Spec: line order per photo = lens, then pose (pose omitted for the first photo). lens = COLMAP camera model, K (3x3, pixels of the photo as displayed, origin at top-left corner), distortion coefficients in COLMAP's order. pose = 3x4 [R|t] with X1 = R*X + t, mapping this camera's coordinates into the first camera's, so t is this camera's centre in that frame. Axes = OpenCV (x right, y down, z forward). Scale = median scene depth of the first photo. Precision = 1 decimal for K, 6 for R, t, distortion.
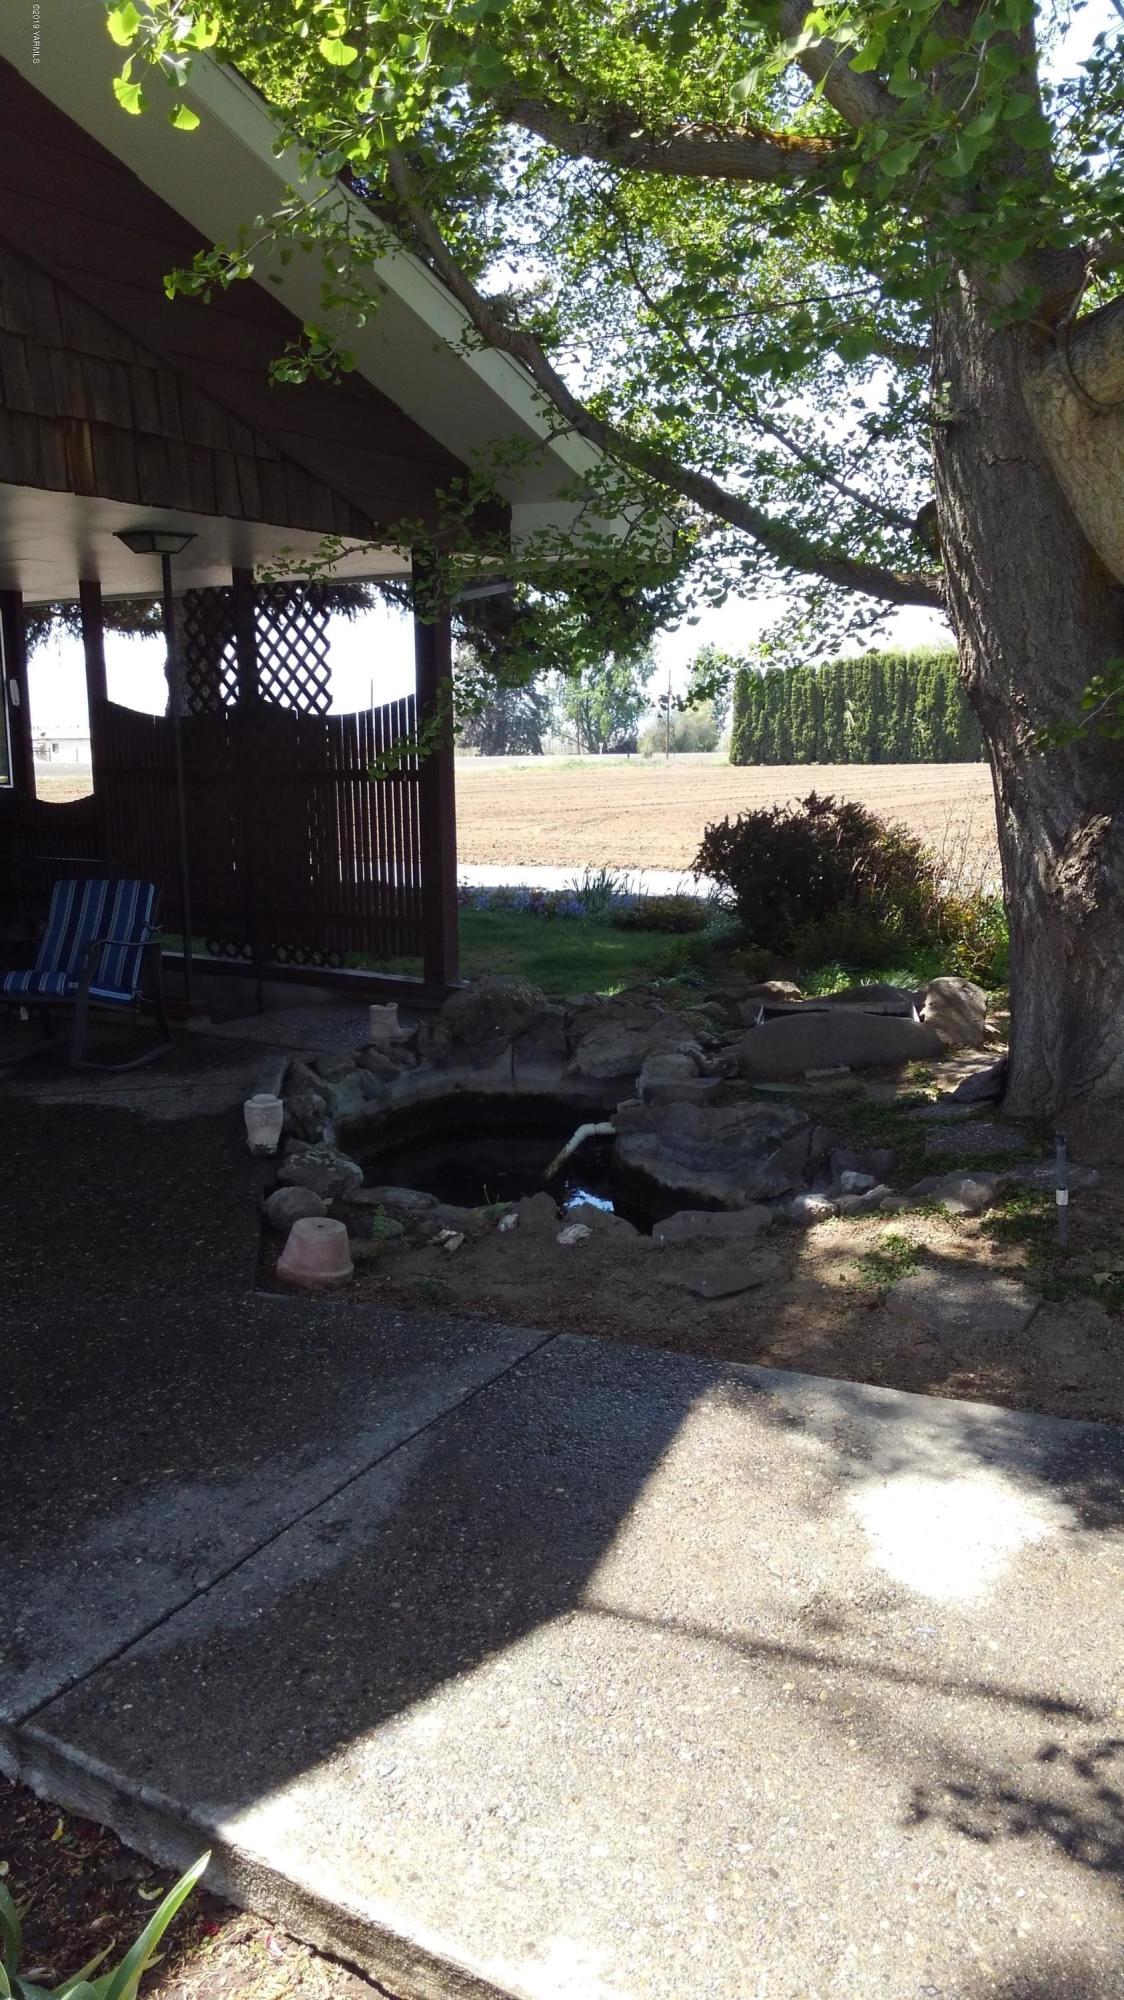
lens RADIAL K [[1471.0, 0, 539.7], [0, 1471.0, 1037.6], [0, 0, 1]] dist [0.102836, -0.162021]
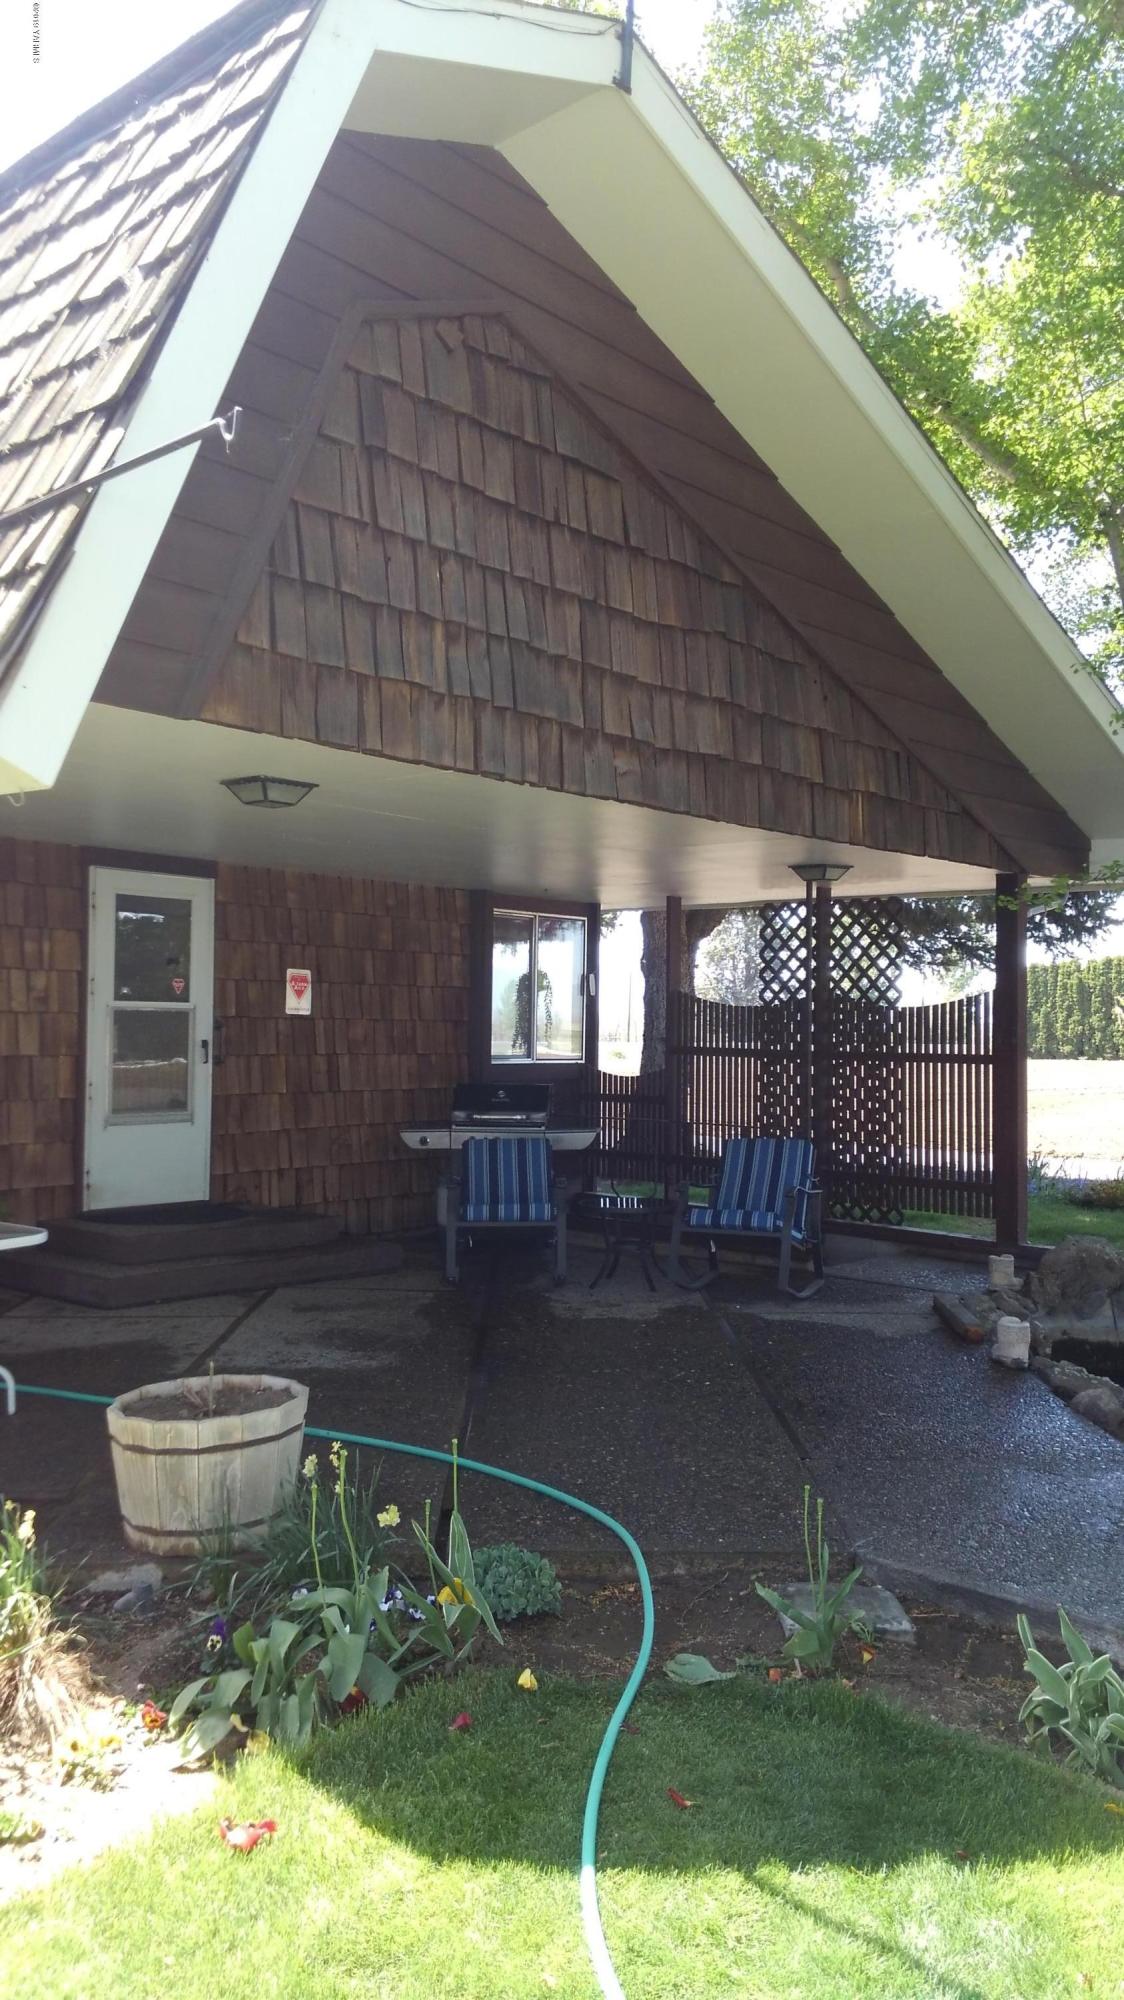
lens RADIAL K [[1492.1, 0, 558.1], [0, 1492.1, 1005.6], [0, 0, 1]] dist [0.111482, -0.185579]
pose [[0.989567, 0.019059, -0.142807, -0.240120], [-0.048680, 0.977147, -0.206913, 0.040007], [0.135600, 0.211707, 0.967881, -0.185052]]
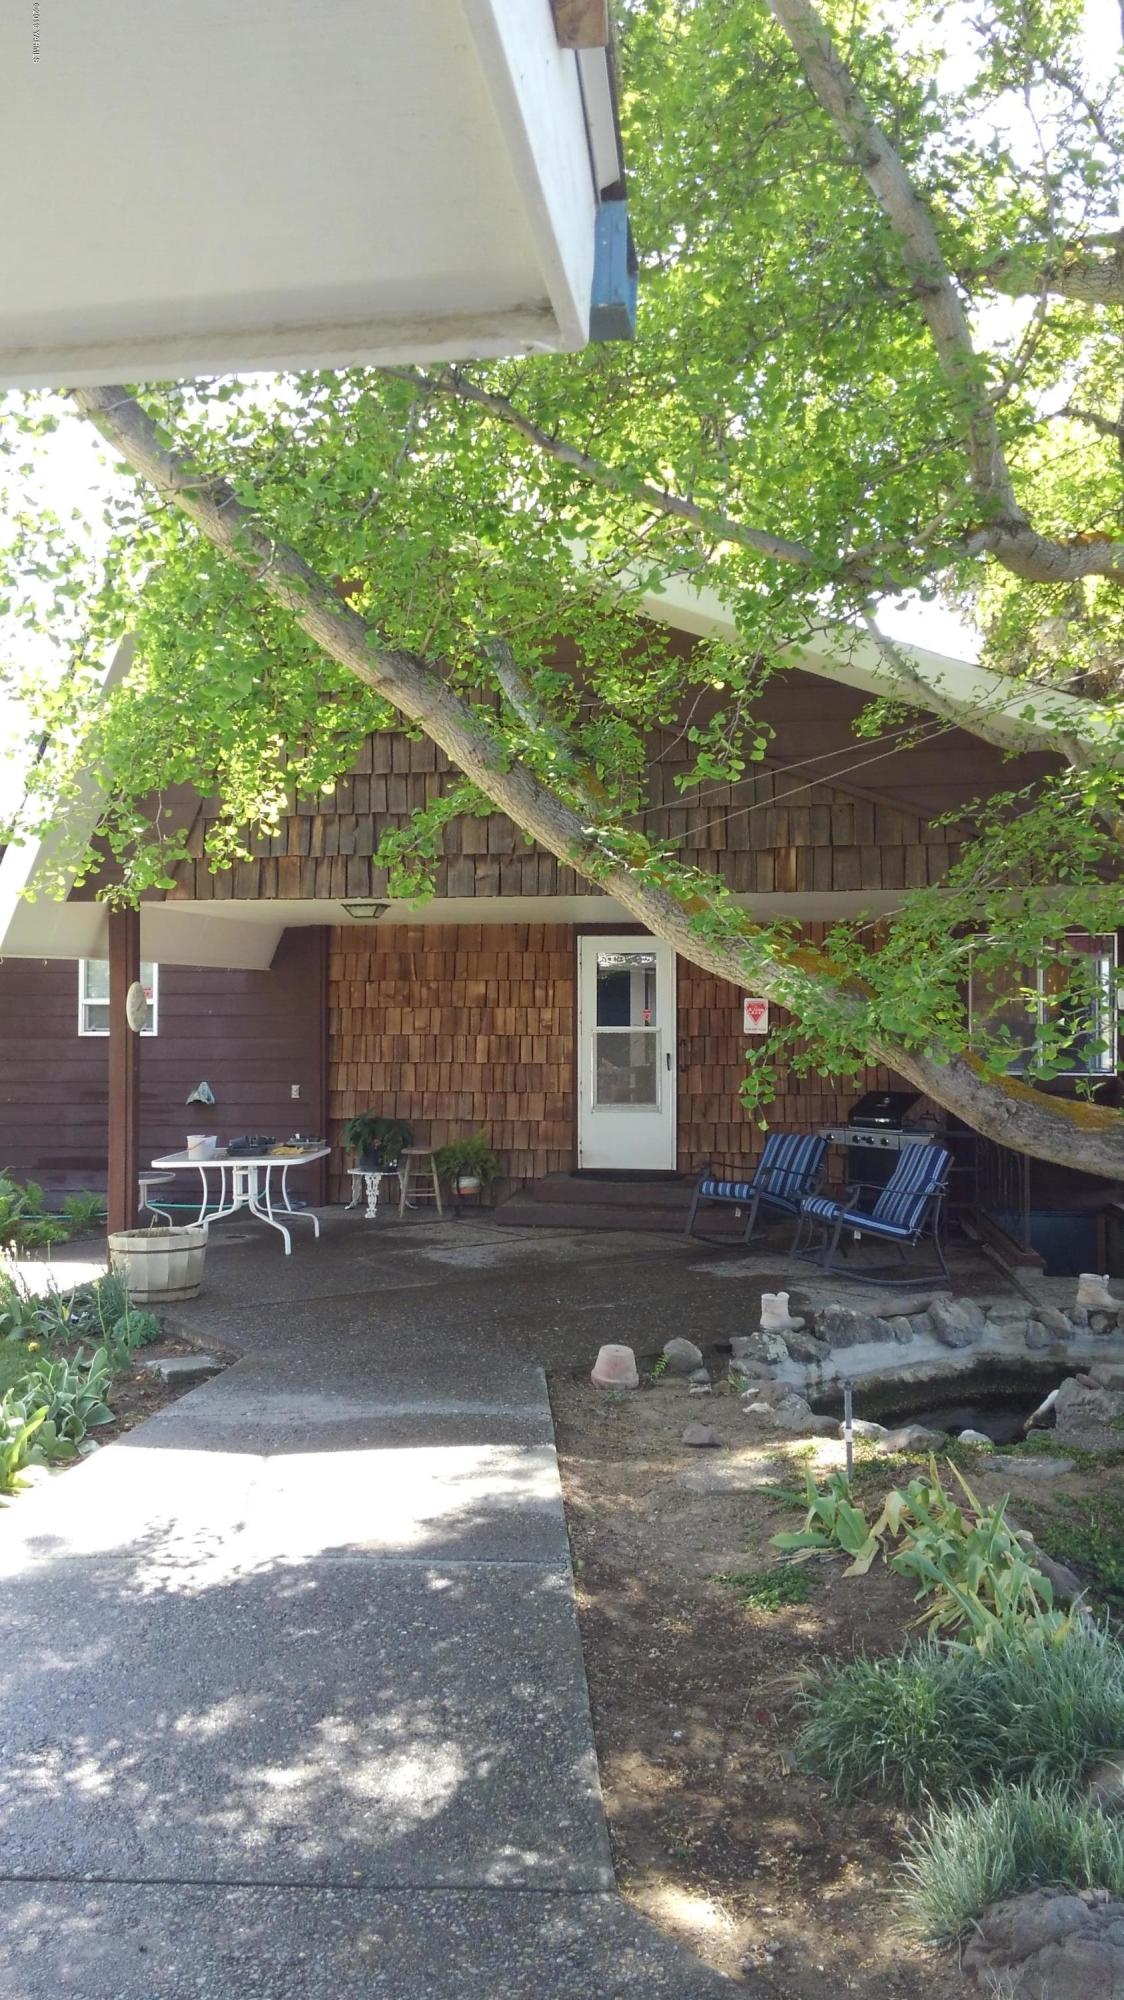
lens RADIAL K [[1492.1, 0, 558.1], [0, 1492.1, 1005.6], [0, 0, 1]] dist [0.111482, -0.185579]
pose [[0.437197, -0.003964, -0.899357, 0.641961], [-0.176955, 0.980064, -0.090341, -0.040063], [0.881785, 0.198643, 0.427780, 0.090180]]
